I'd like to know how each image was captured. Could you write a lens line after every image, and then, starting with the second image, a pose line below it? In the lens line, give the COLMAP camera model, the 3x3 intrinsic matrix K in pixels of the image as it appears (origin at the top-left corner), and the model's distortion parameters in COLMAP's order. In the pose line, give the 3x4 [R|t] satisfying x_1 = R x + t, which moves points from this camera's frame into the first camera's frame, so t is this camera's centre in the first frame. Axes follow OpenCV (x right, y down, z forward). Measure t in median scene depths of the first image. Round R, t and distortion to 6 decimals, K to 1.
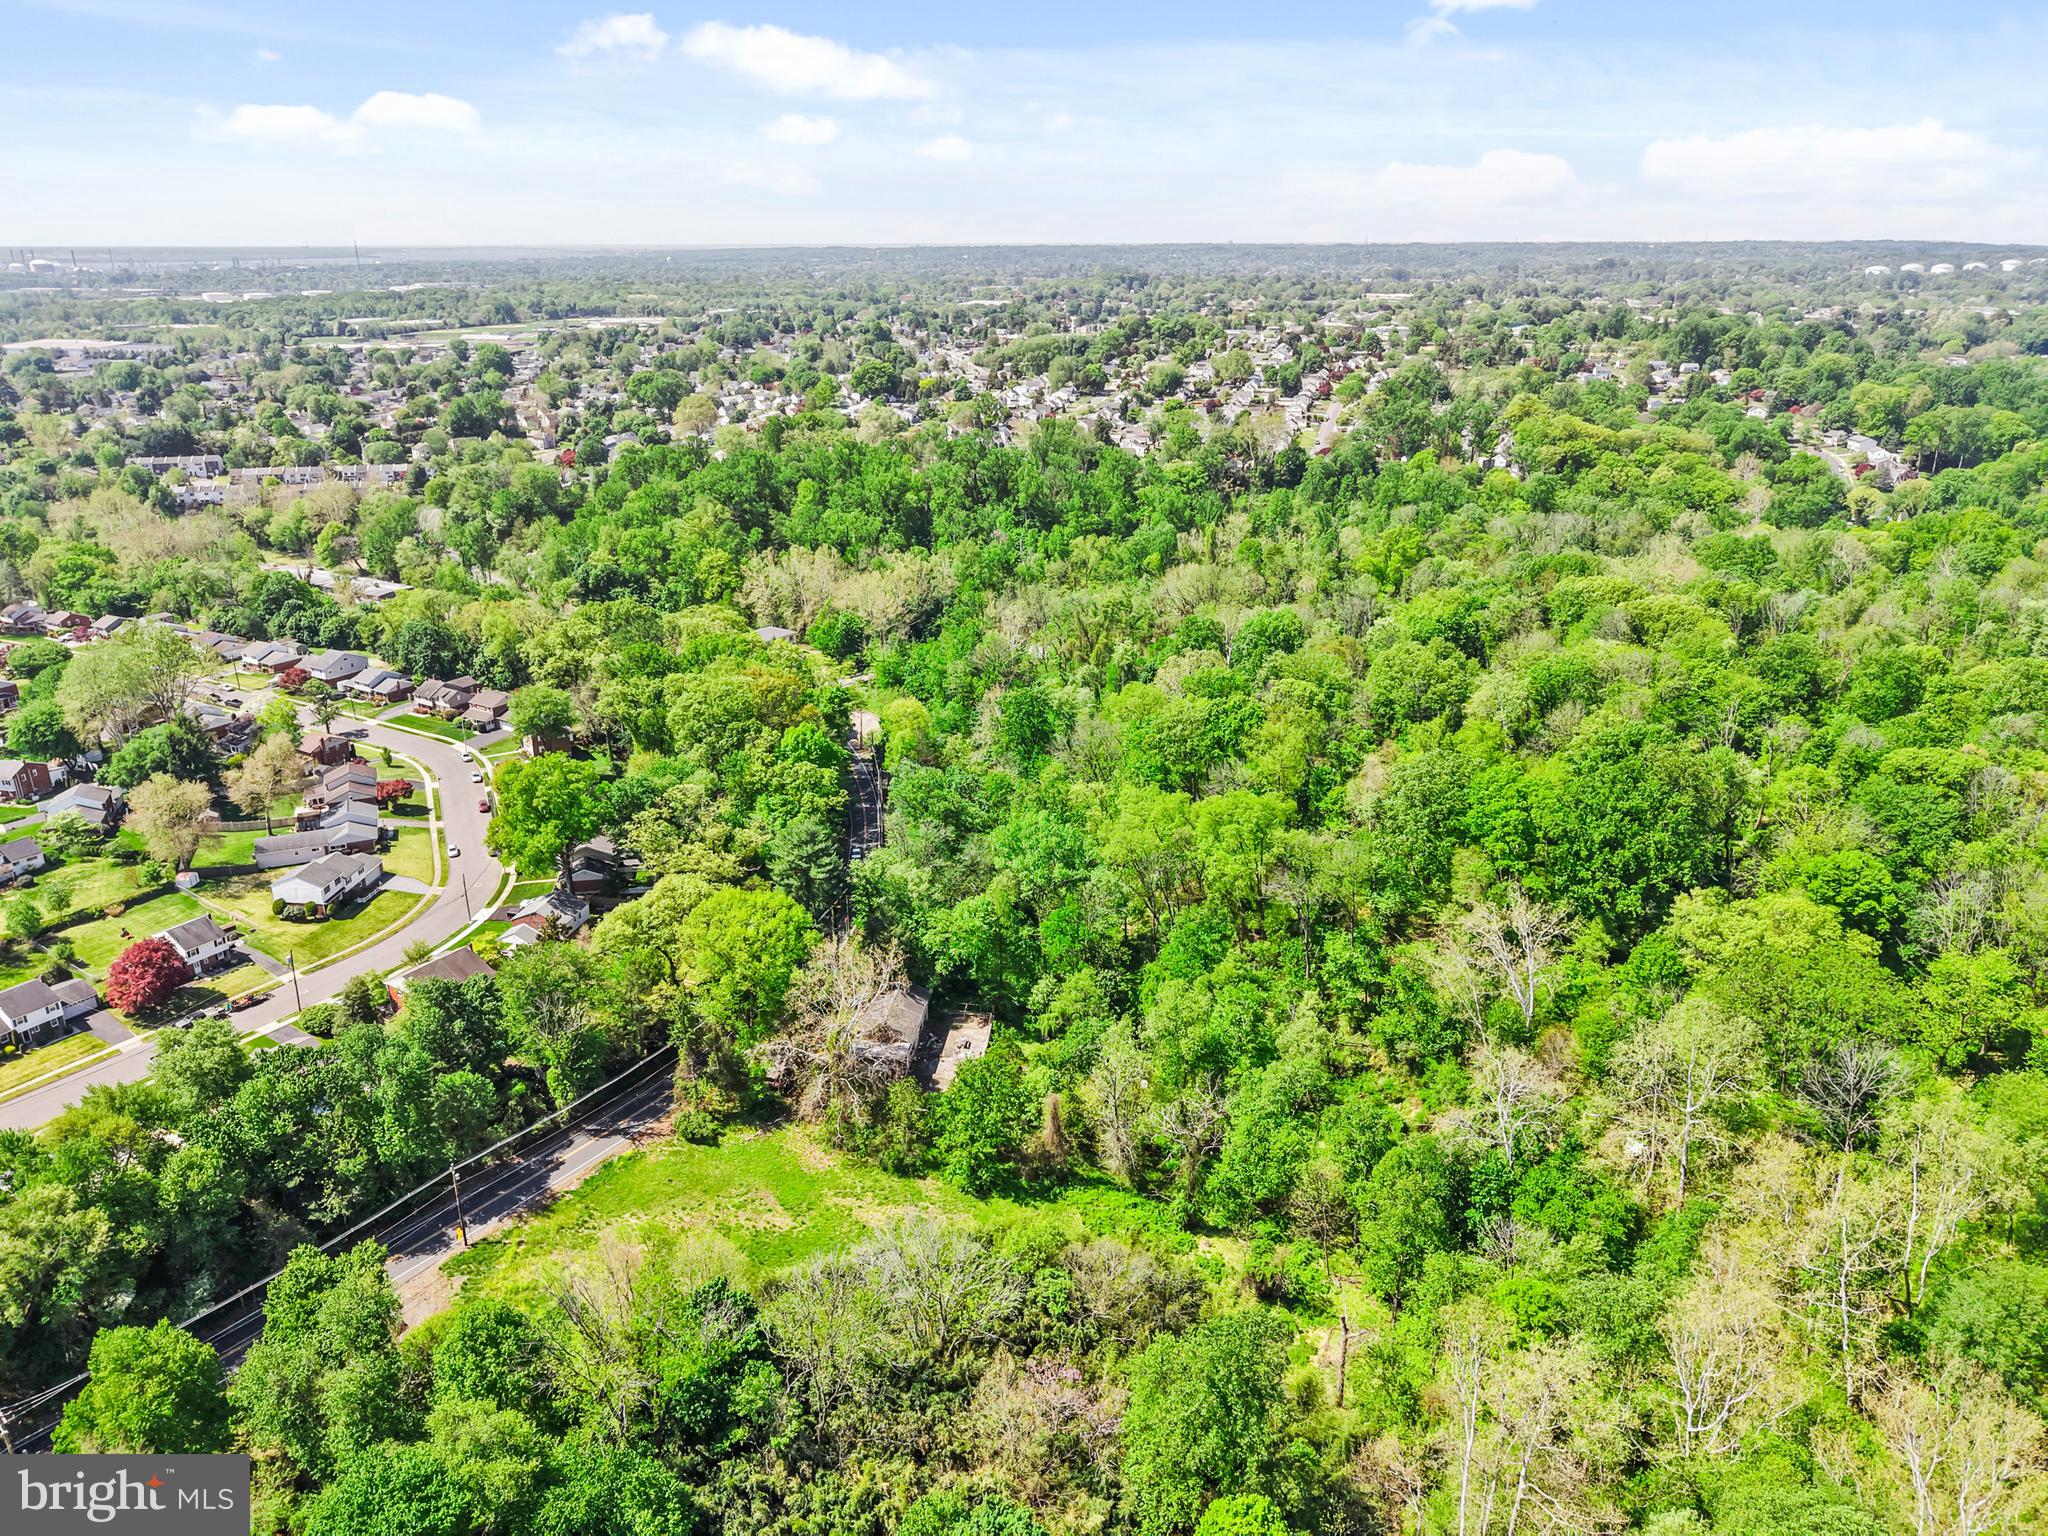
lens RADIAL K [[1414.6, 0, 1043.9], [0, 1414.6, 774.8], [0, 0, 1]] dist [0.022787, -0.035972]
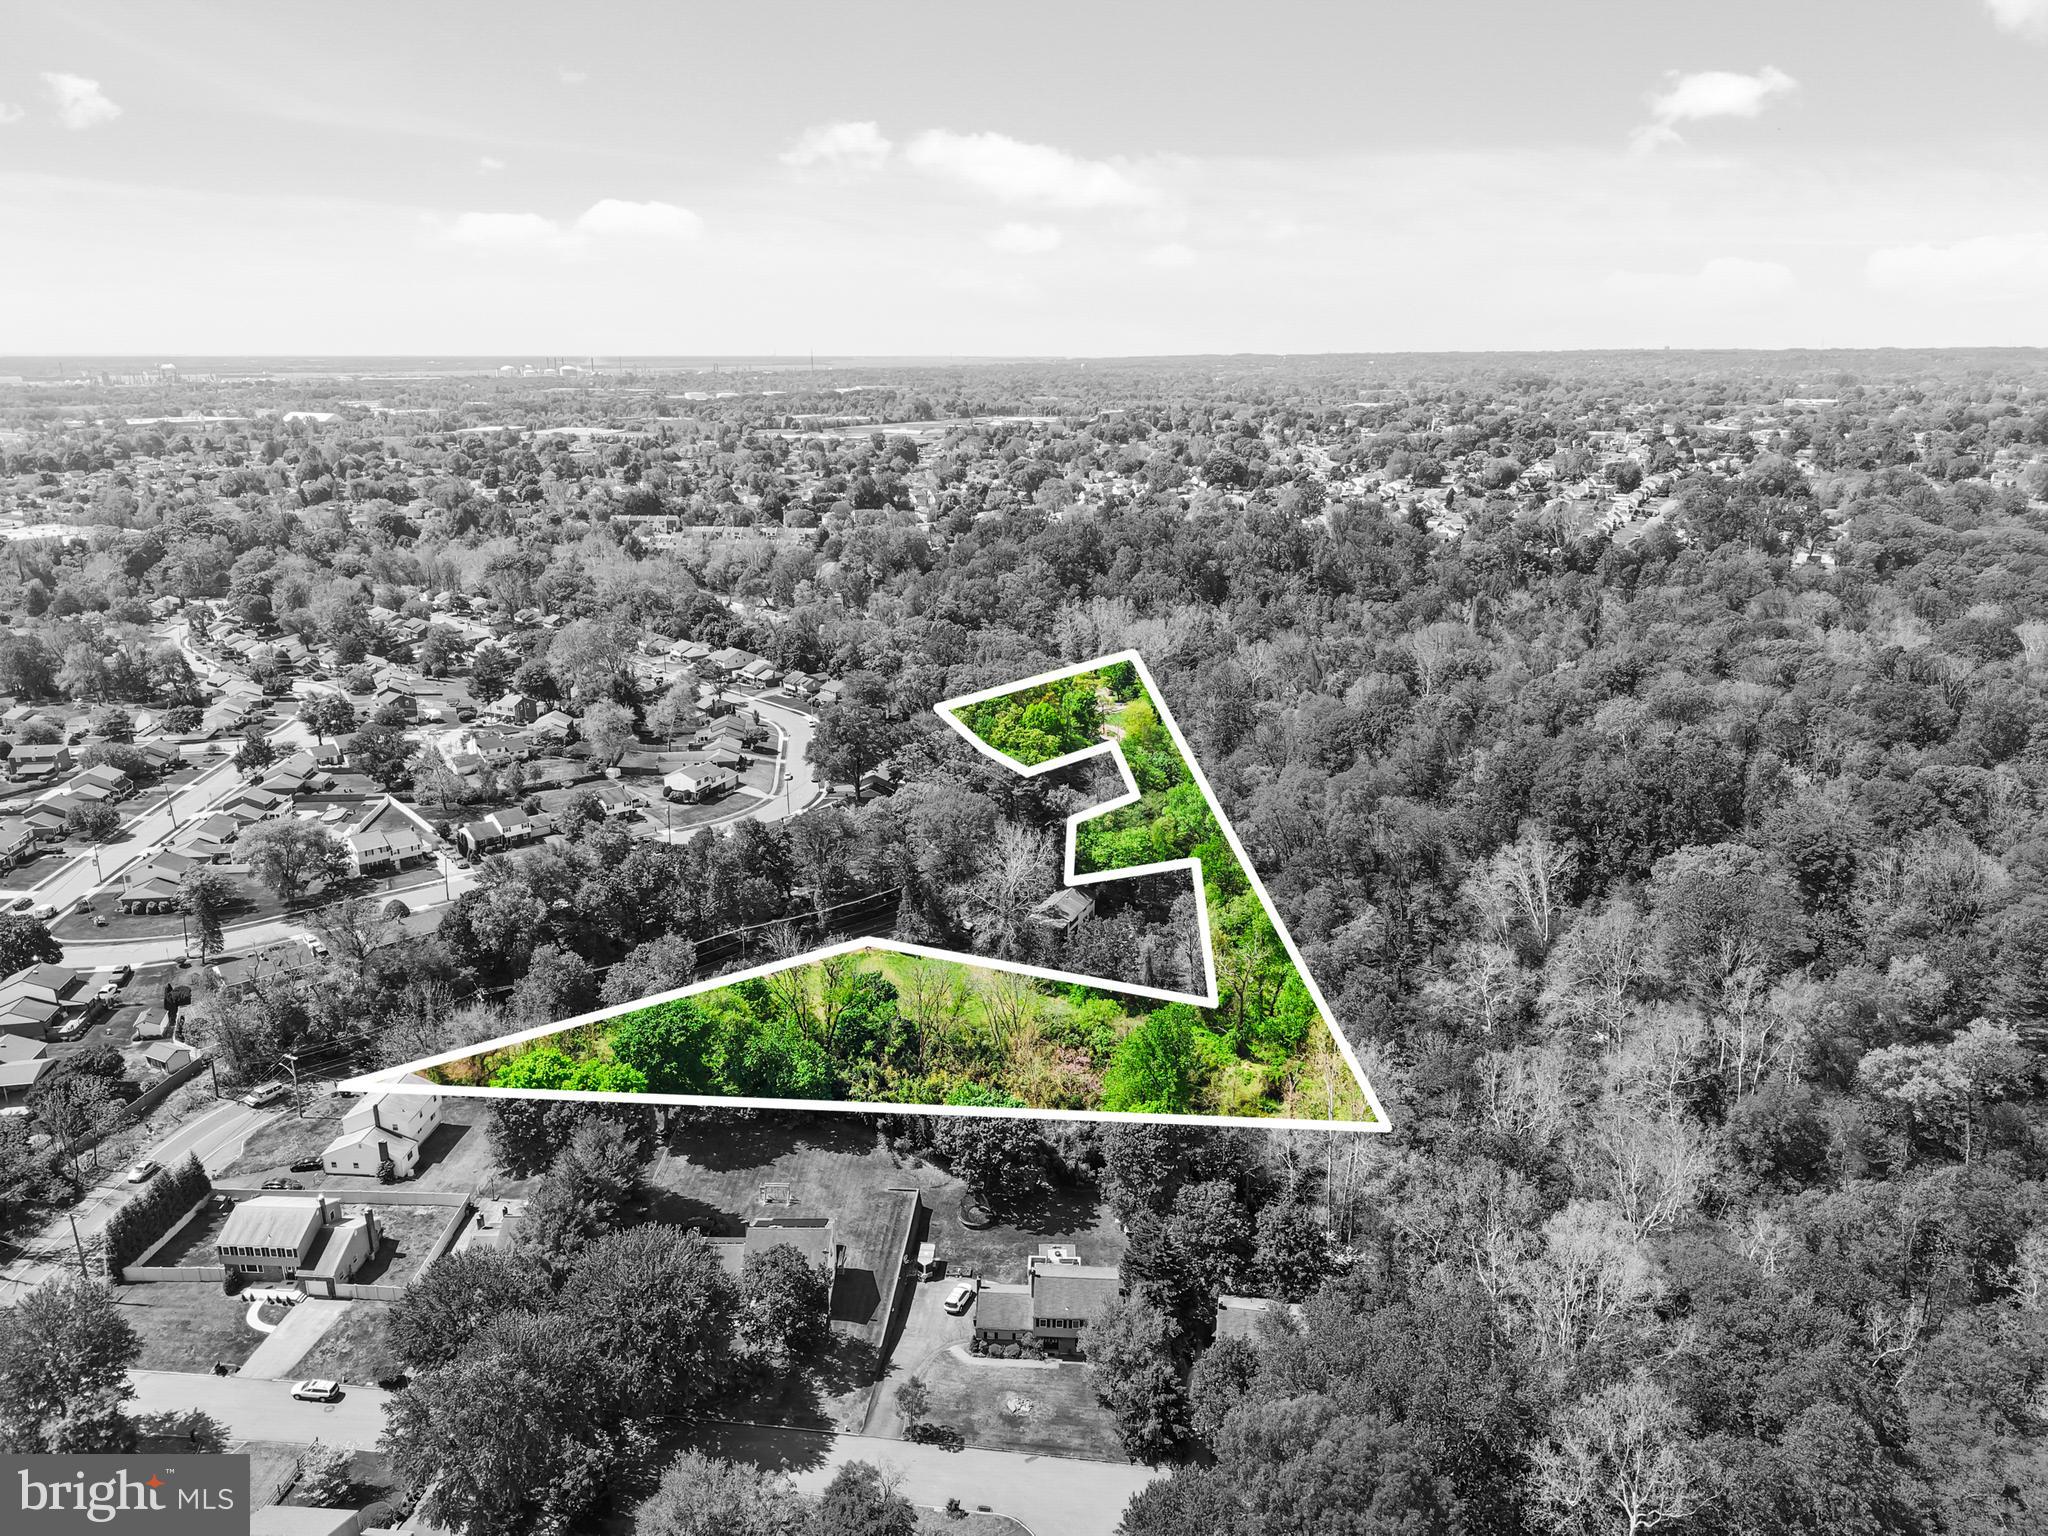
lens RADIAL K [[1414.6, 0, 1019.4], [0, 1414.6, 758.1], [0, 0, 1]] dist [0.022787, -0.035972]
pose [[0.958580, 0.074893, -0.274799, 0.077795], [-0.096325, 0.993204, -0.065325, 0.046537], [0.268039, 0.089090, 0.959280, -0.113728]]
